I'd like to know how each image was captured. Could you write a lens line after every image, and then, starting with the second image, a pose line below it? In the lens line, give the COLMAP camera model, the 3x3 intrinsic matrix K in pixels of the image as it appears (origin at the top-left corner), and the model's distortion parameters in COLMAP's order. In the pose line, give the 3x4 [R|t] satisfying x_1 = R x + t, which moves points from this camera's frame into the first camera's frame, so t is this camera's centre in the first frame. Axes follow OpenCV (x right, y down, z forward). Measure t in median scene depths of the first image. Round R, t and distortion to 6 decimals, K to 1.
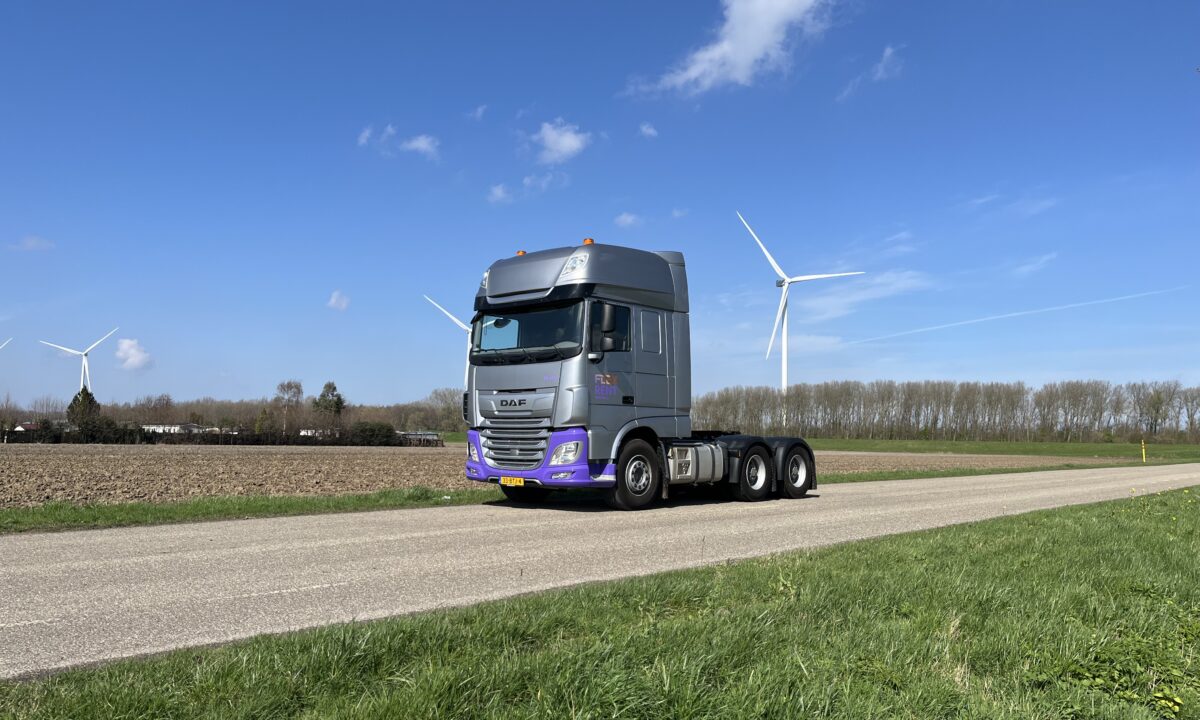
lens RADIAL K [[914.5, 0, 591.6], [0, 914.5, 368.9], [0, 0, 1]] dist [0.079532, -0.007344]
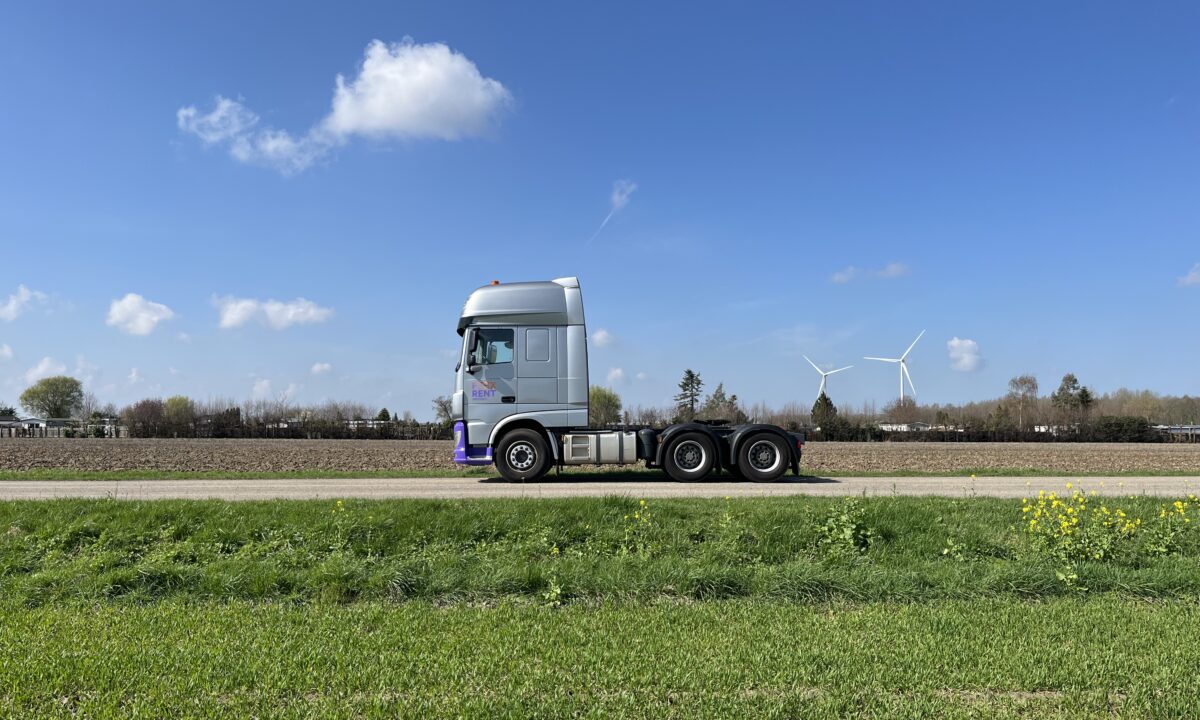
lens RADIAL K [[918.5, 0, 599.5], [0, 918.5, 362.1], [0, 0, 1]] dist [-0.006628, 0.004930]
pose [[0.676777, -0.074385, -0.732420, 1.035207], [0.069780, 0.996885, -0.036765, 0.036018], [0.732873, -0.026226, 0.679860, 0.185500]]
